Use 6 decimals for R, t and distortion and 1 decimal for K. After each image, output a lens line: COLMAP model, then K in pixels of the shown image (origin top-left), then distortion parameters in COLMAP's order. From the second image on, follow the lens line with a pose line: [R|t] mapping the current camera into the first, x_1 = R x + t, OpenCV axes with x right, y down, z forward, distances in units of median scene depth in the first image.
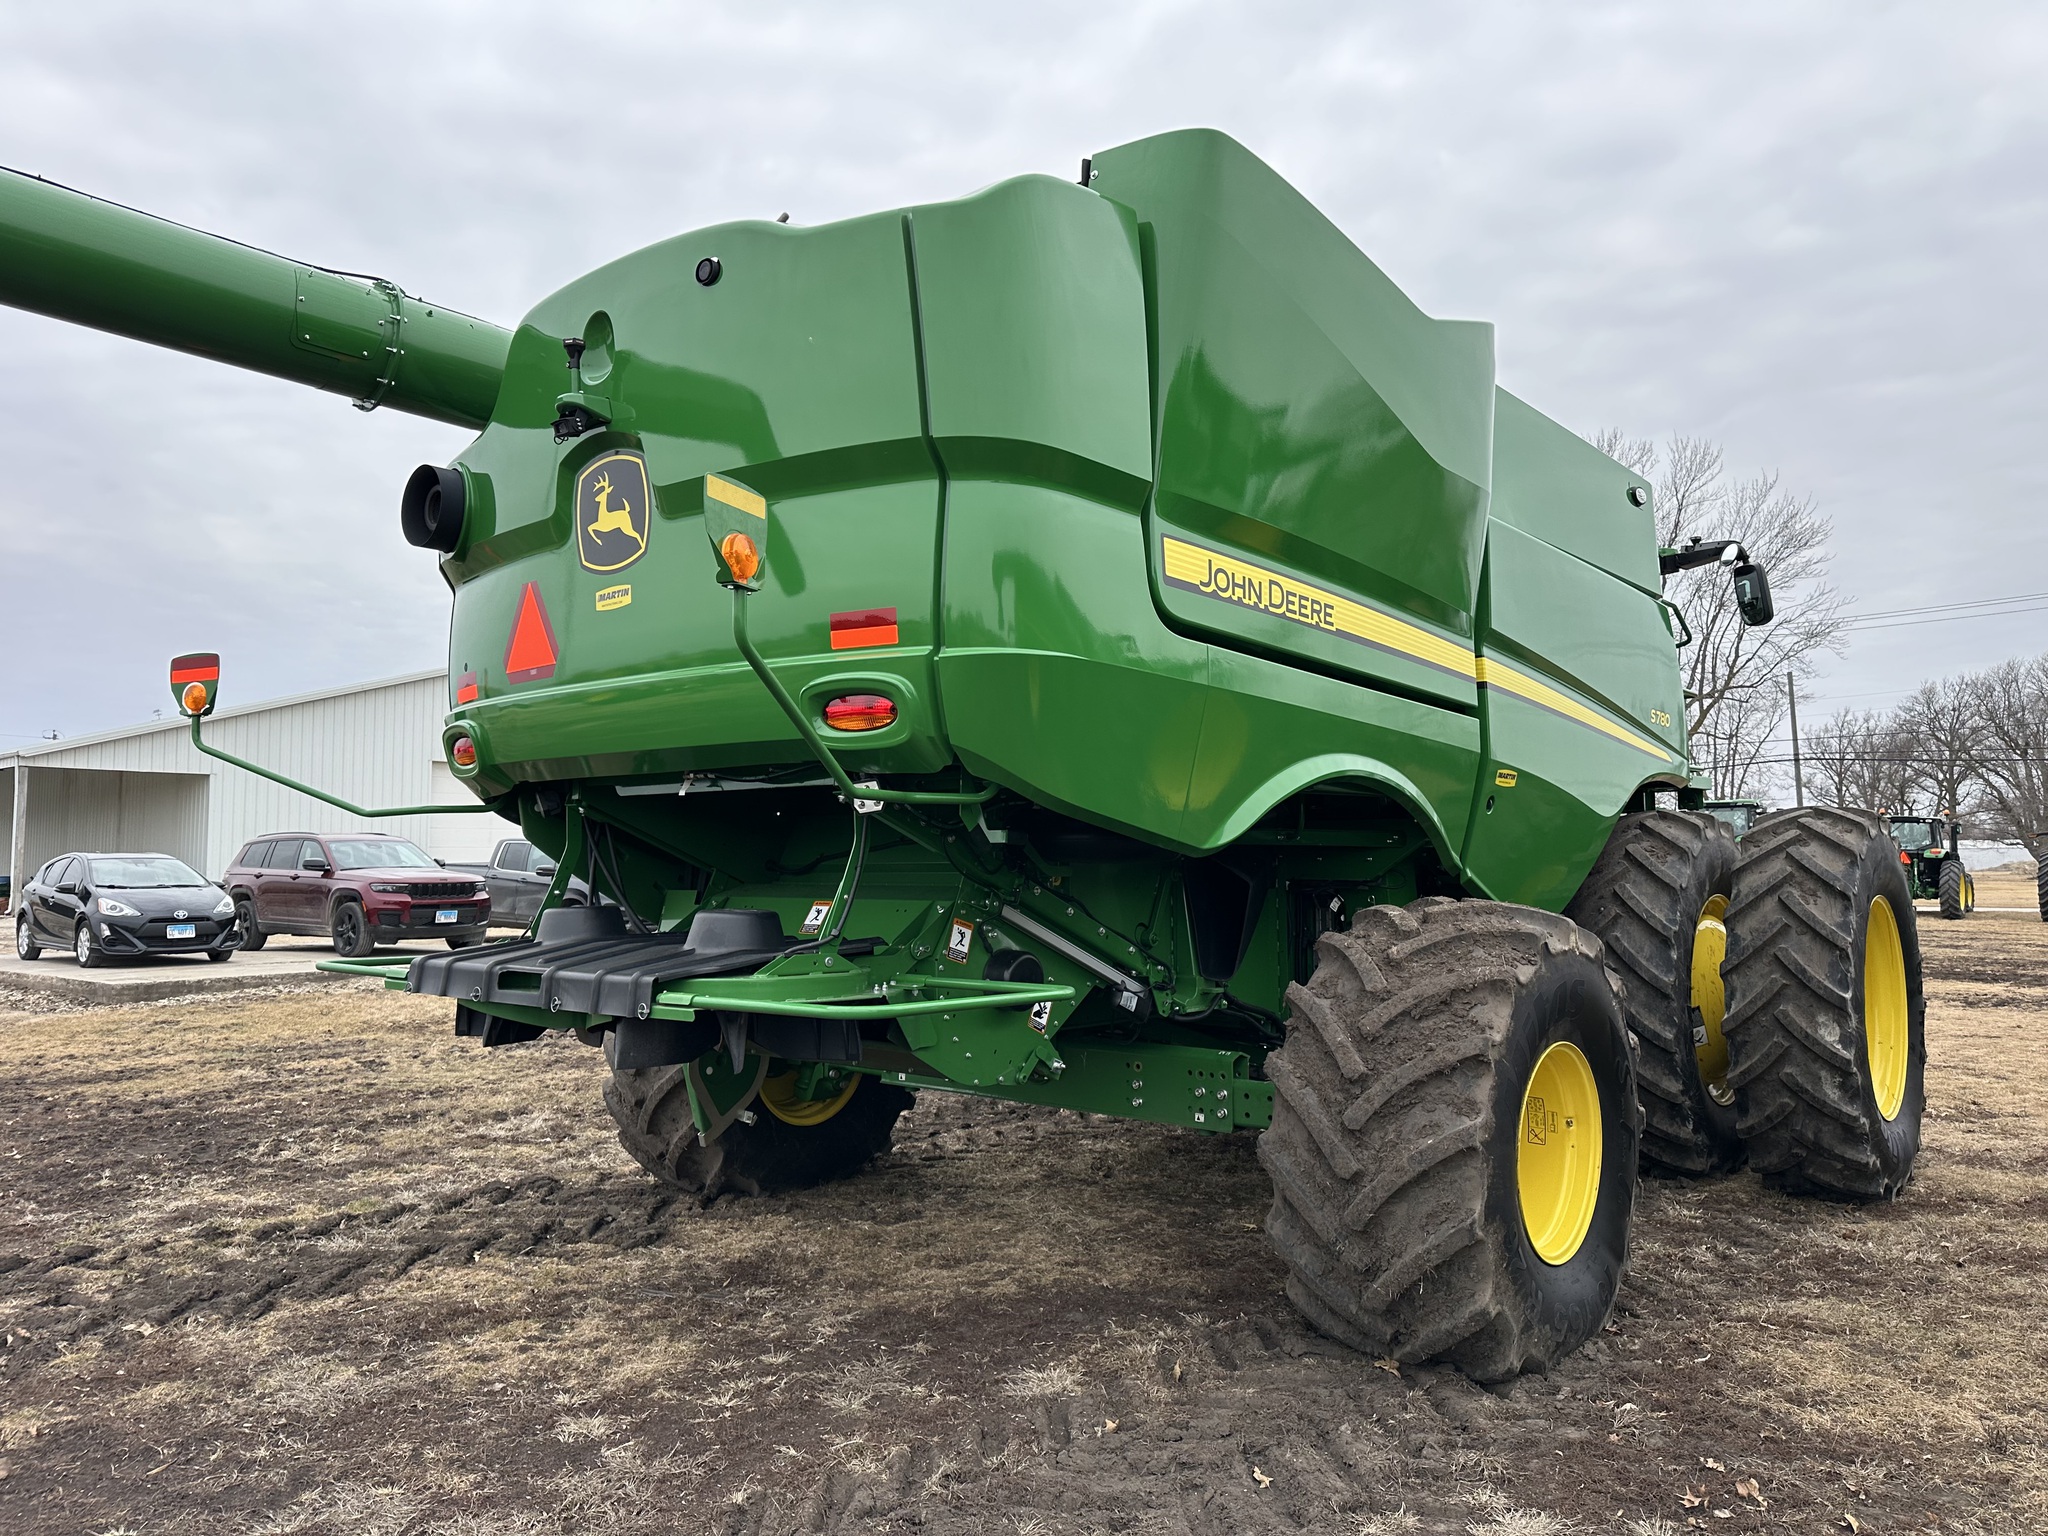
lens RADIAL K [[1394.0, 0, 1033.1], [0, 1394.0, 767.5], [0, 0, 1]] dist [0.092925, -0.148200]
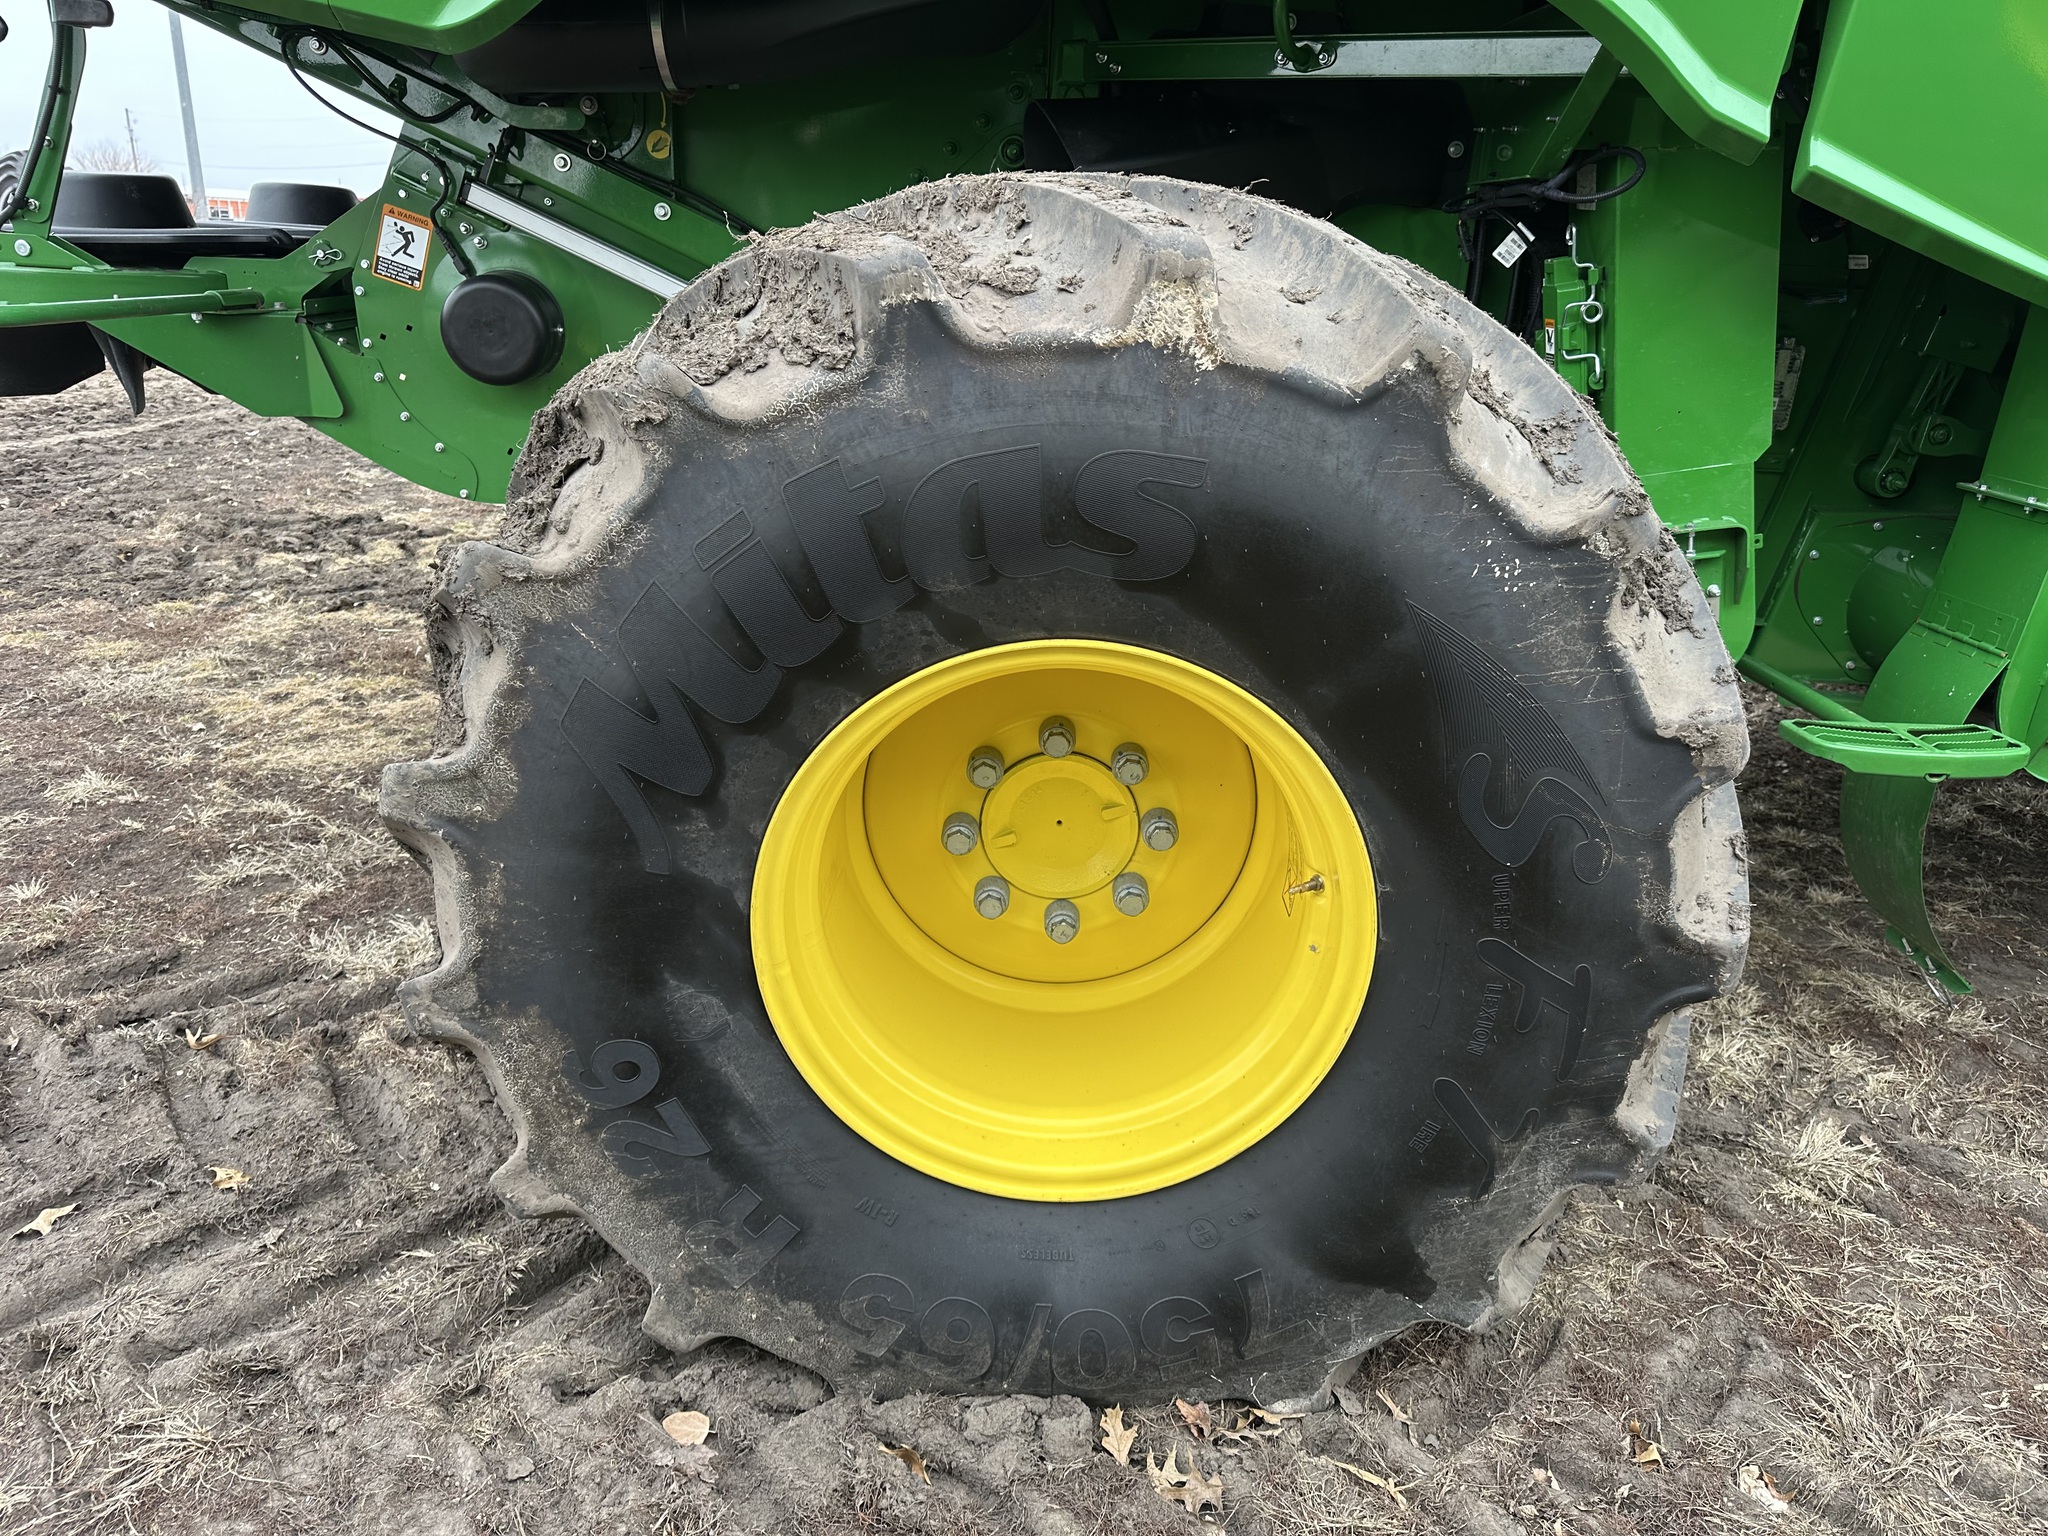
lens RADIAL K [[1438.6, 0, 1018.7], [0, 1438.6, 755.6], [0, 0, 1]] dist [0.133400, -0.172855]
pose [[0.646770, 0.277587, -0.710376, 0.626893], [0.012934, 0.927289, 0.374124, 0.098916], [0.762576, -0.251159, 0.596152, 0.813585]]
